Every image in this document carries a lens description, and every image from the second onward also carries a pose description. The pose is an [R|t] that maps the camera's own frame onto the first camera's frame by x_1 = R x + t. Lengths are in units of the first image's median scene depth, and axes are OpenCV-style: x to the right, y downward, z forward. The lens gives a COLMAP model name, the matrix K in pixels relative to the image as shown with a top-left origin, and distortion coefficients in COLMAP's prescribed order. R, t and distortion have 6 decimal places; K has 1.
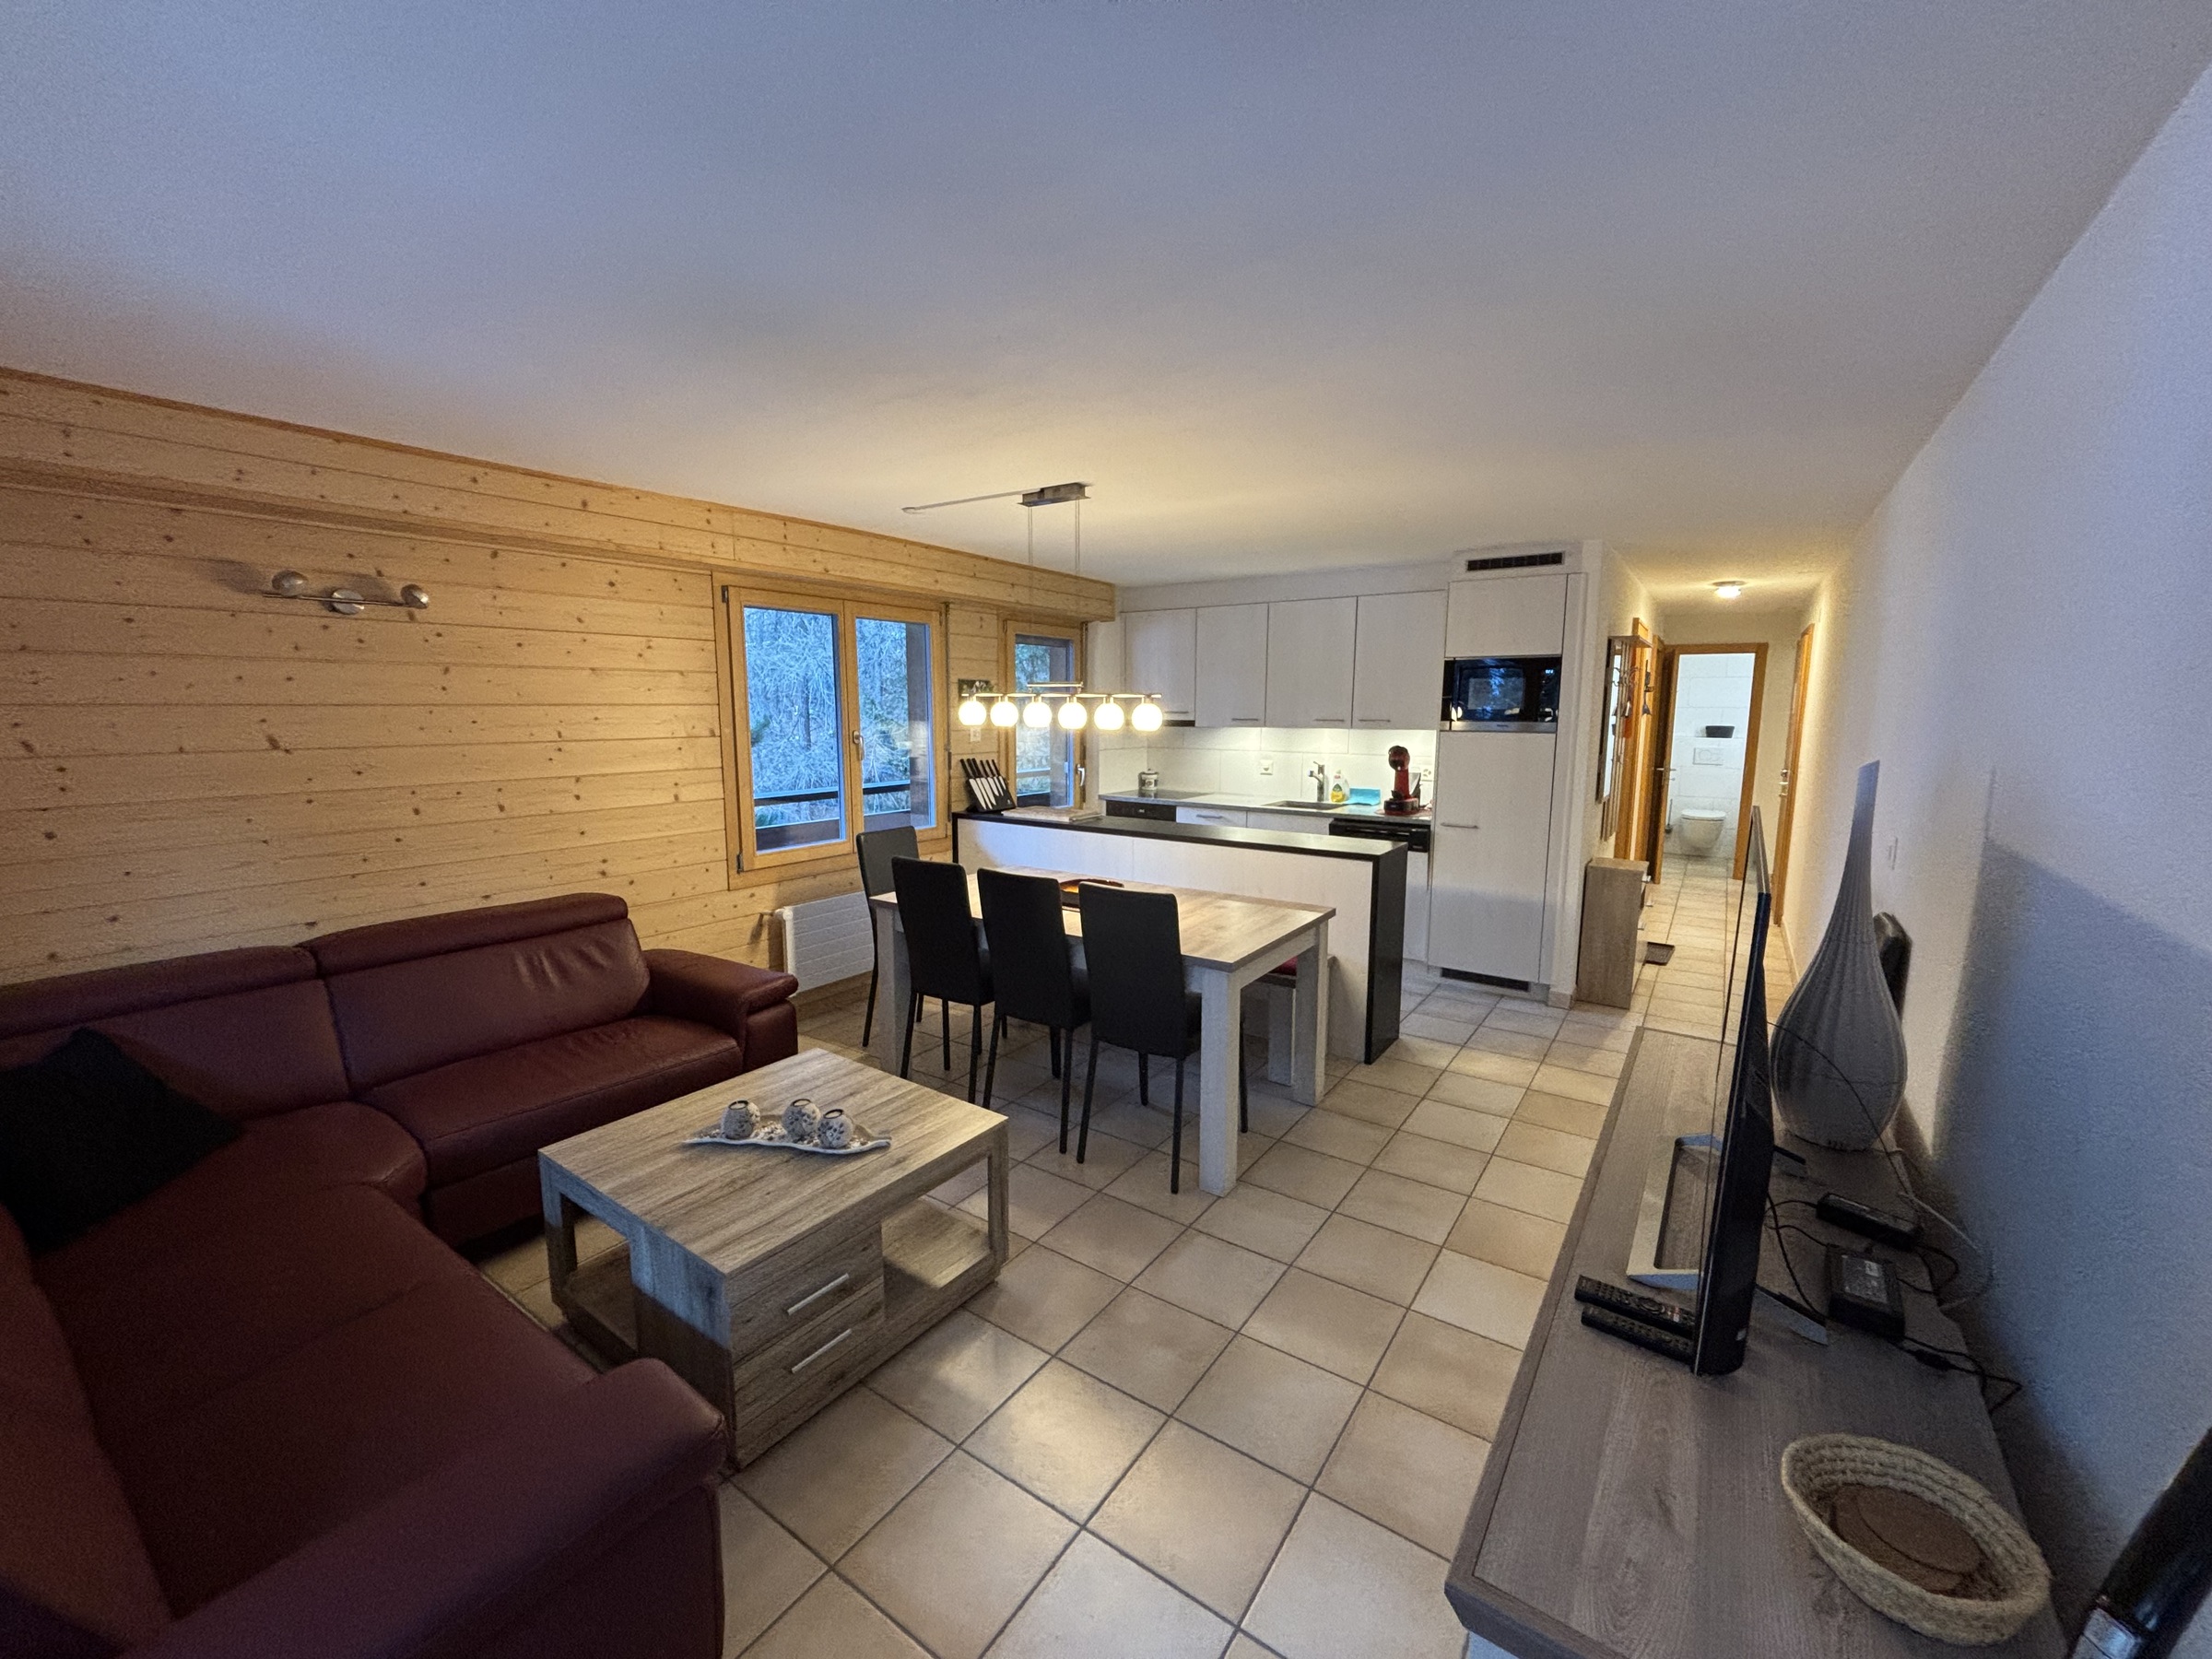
lens RADIAL K [[900.1, 0, 1094.0], [0, 900.1, 826.1], [0, 0, 1]] dist [0.028343, 0.000620]
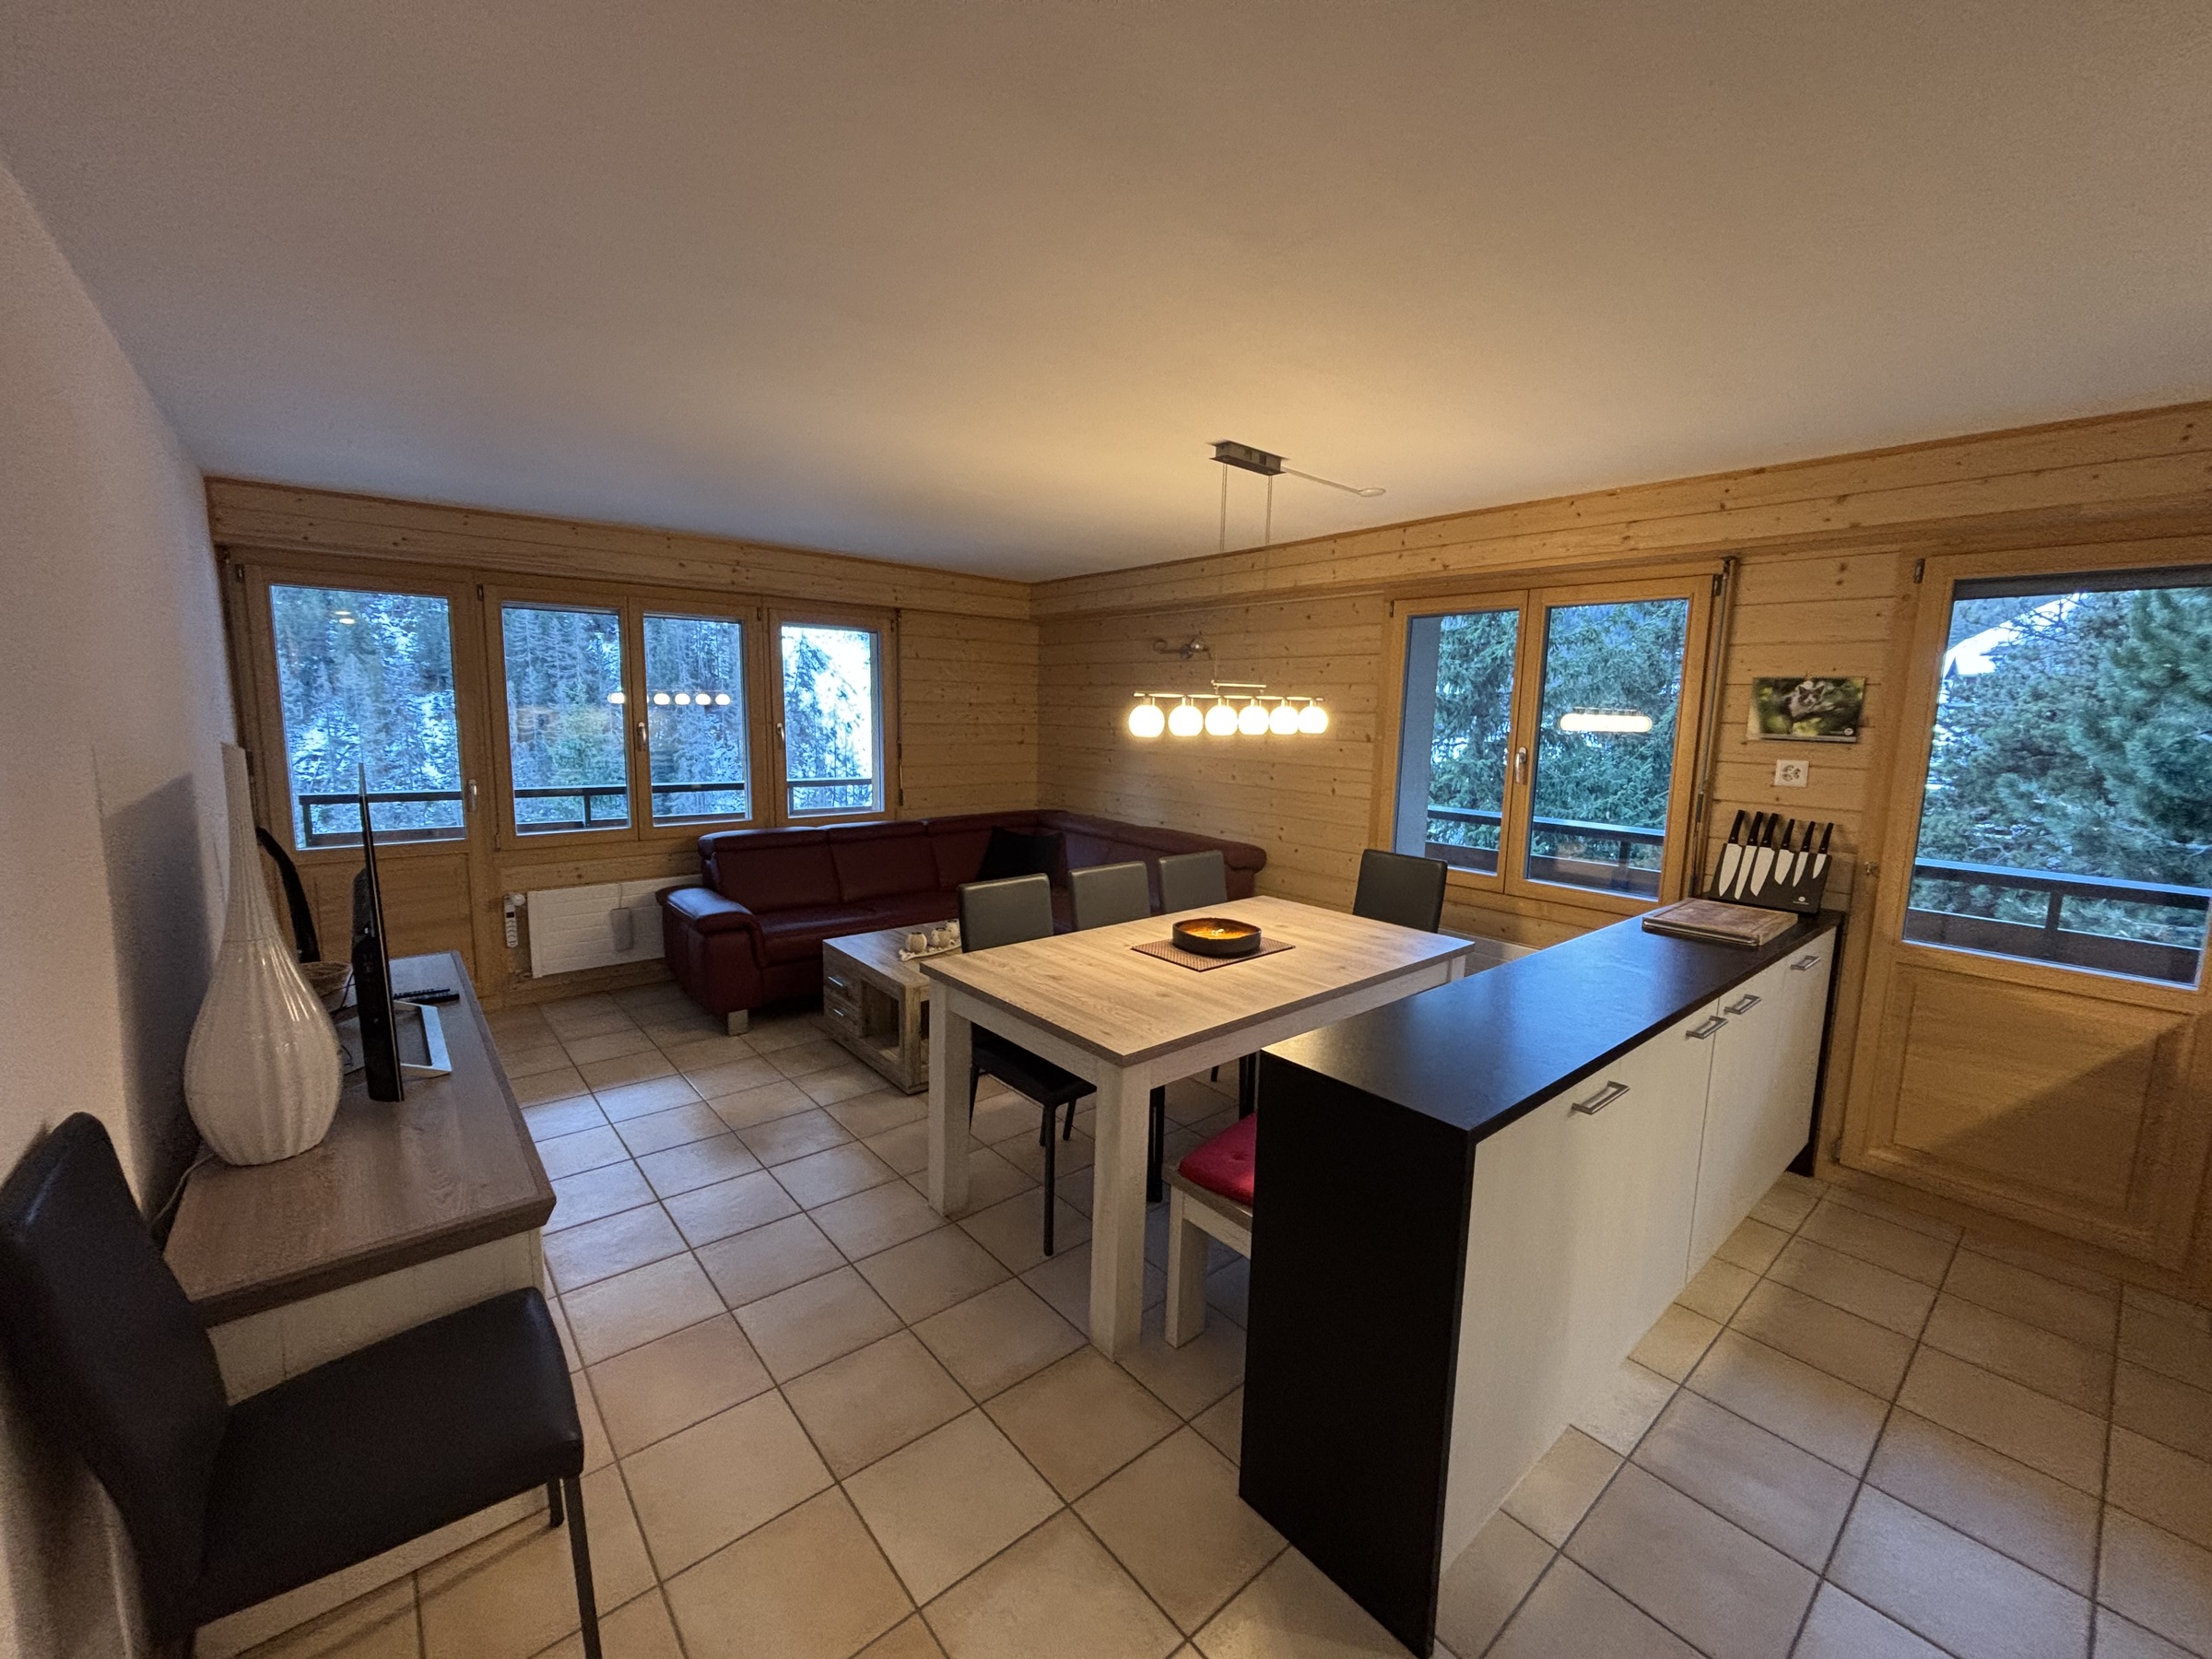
lens RADIAL K [[900.1, 0, 1109.1], [0, 900.1, 822.7], [0, 0, 1]] dist [0.028343, 0.000620]
pose [[-0.245601, 0.119057, -0.962032, 0.805394], [-0.158543, 0.974132, 0.161030, -0.145617], [0.956318, 0.192073, -0.220372, 1.080196]]
